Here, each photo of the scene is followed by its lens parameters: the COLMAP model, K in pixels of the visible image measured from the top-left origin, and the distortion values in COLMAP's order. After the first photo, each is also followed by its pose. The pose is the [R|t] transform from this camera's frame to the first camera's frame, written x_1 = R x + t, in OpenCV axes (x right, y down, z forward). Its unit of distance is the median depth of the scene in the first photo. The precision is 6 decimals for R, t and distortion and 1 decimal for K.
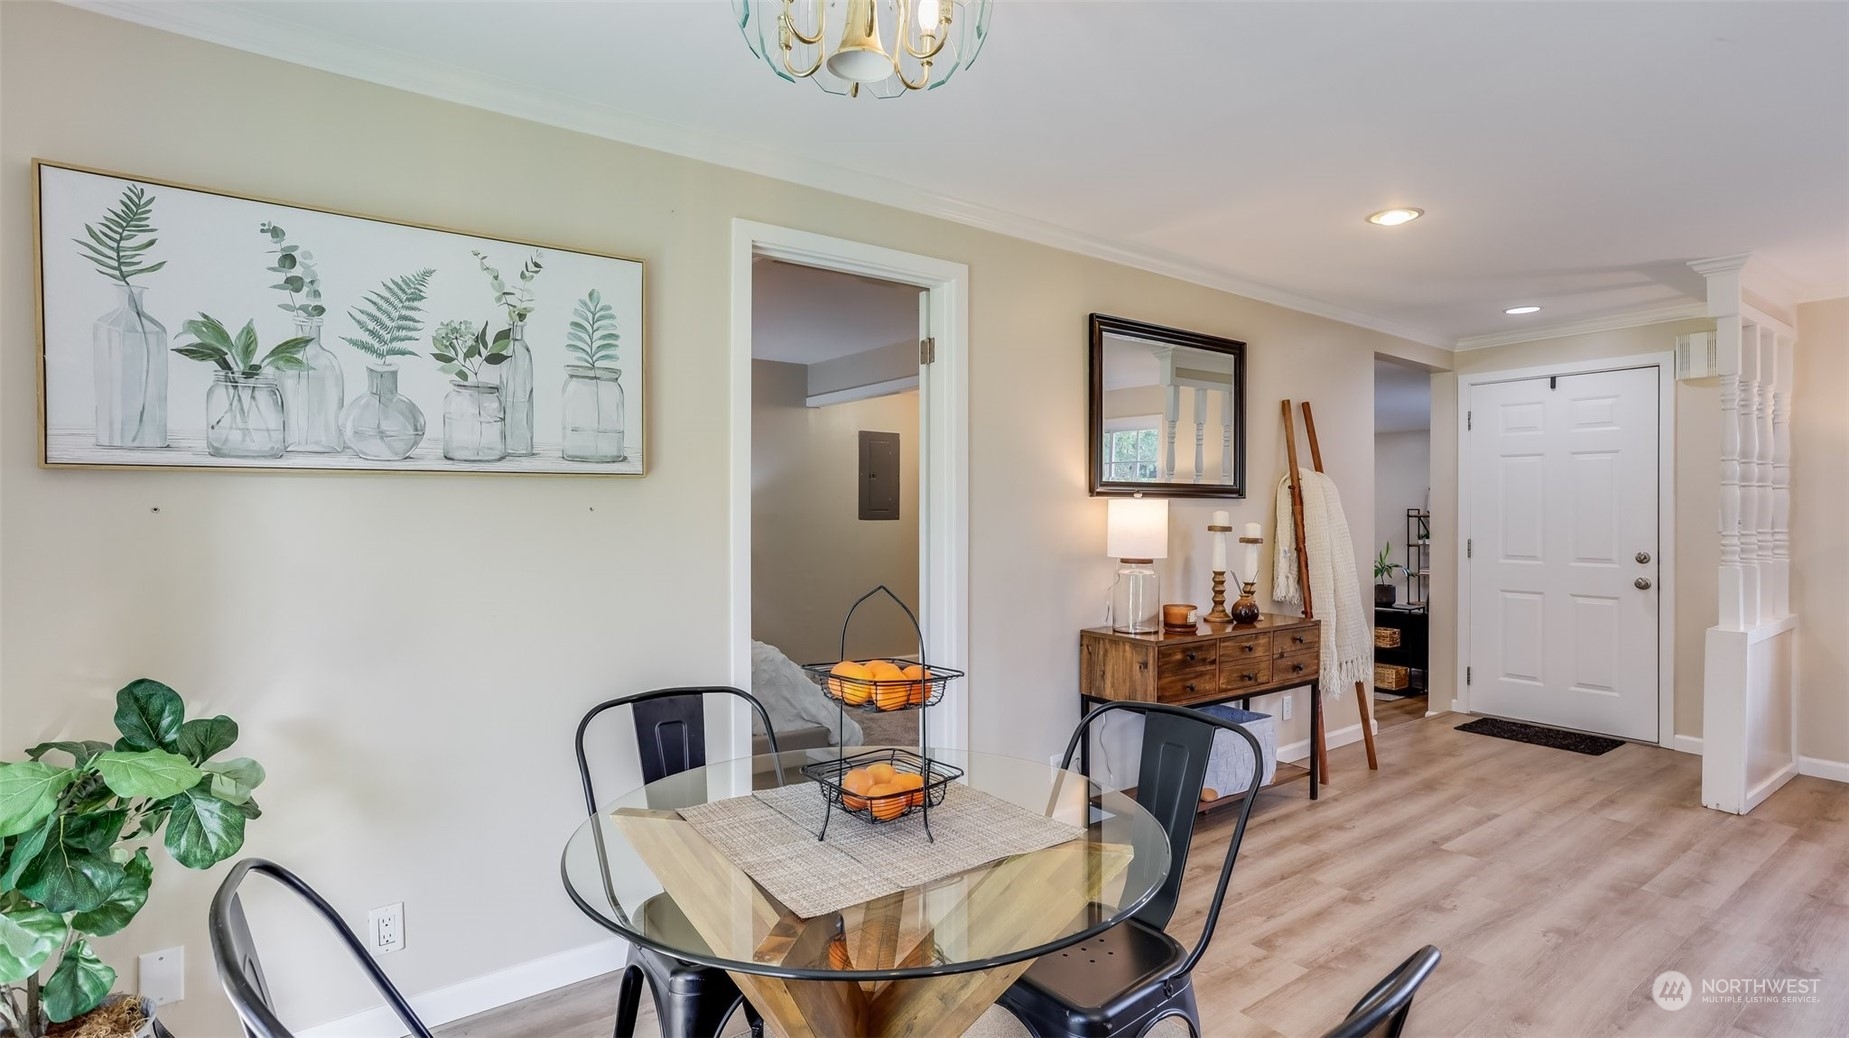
lens RADIAL K [[894.7, 0, 907.5], [0, 894.7, 505.5], [0, 0, 1]] dist [-0.015187, 0.014813]
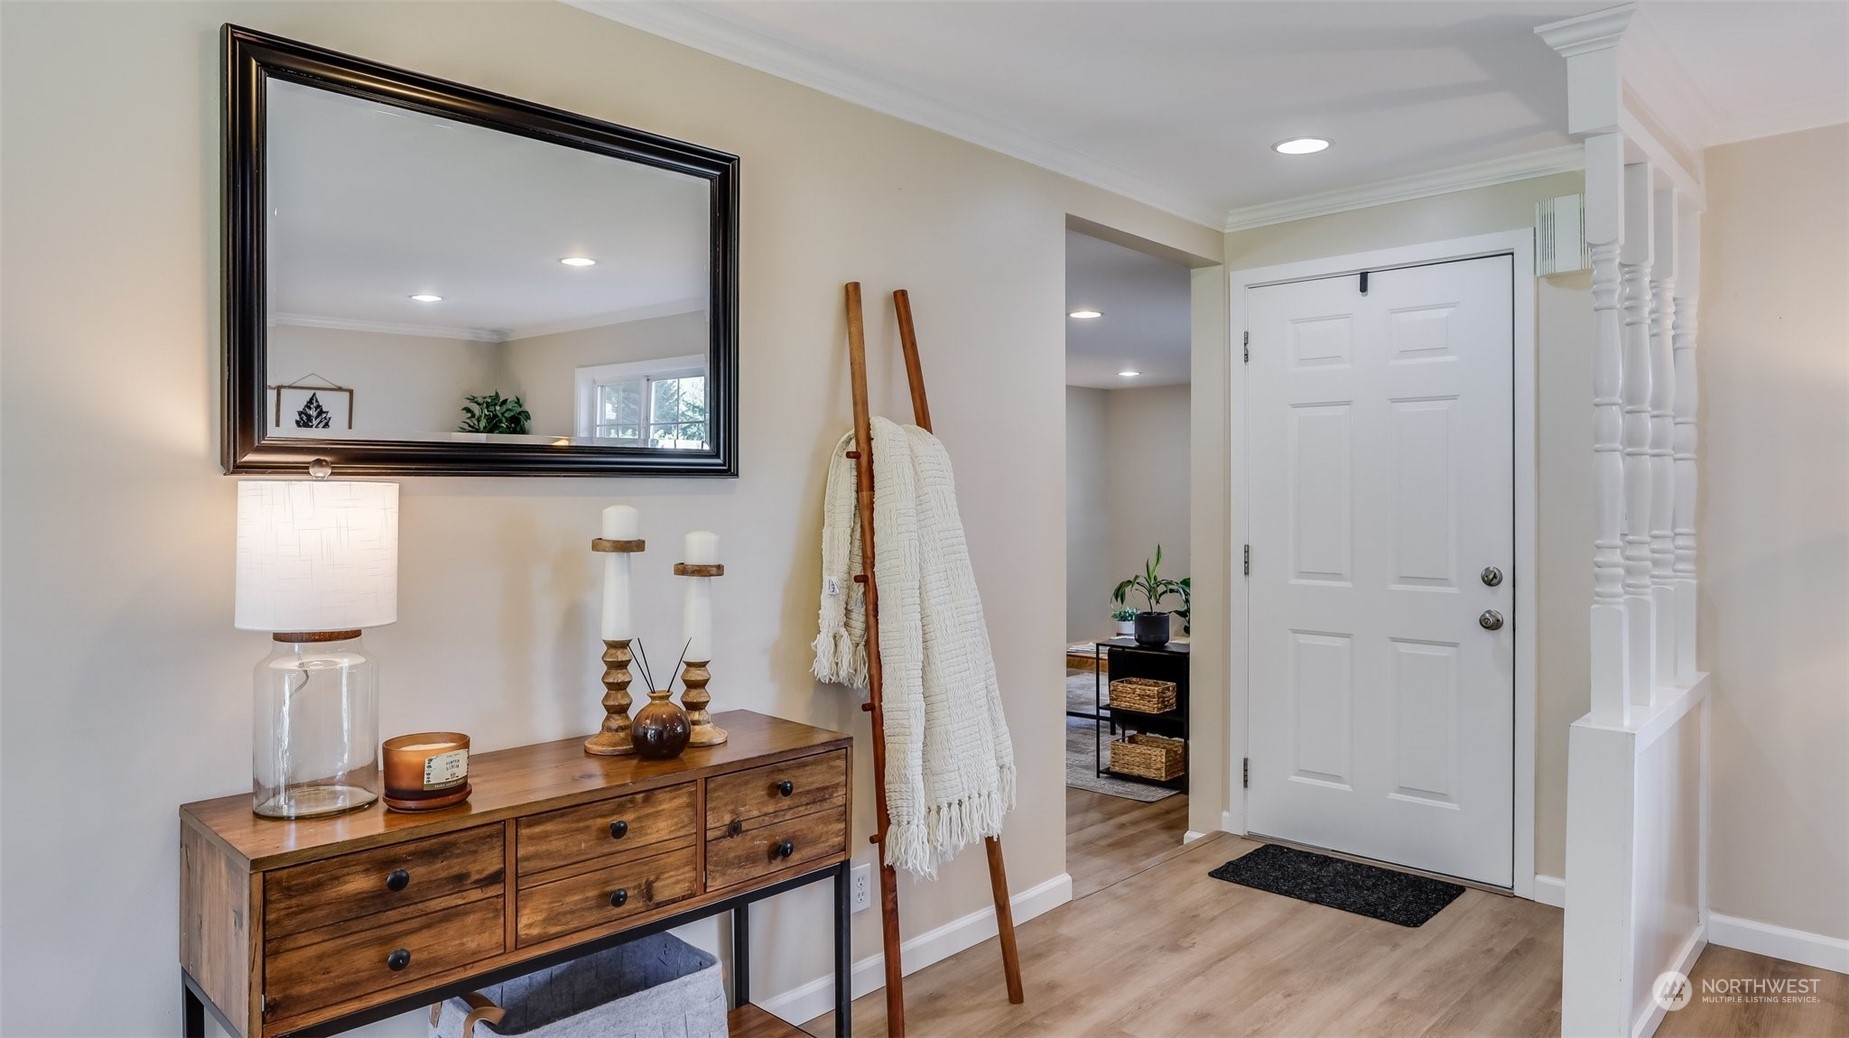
lens RADIAL K [[1123.7, 0, 935.2], [0, 1123.7, 484.3], [0, 0, 1]] dist [-0.025022, 0.002762]
pose [[0.983494, -0.002646, 0.180920, 0.371981], [0.002792, 0.999996, -0.000552, -0.003782], [-0.180918, 0.001048, 0.983498, 0.383297]]
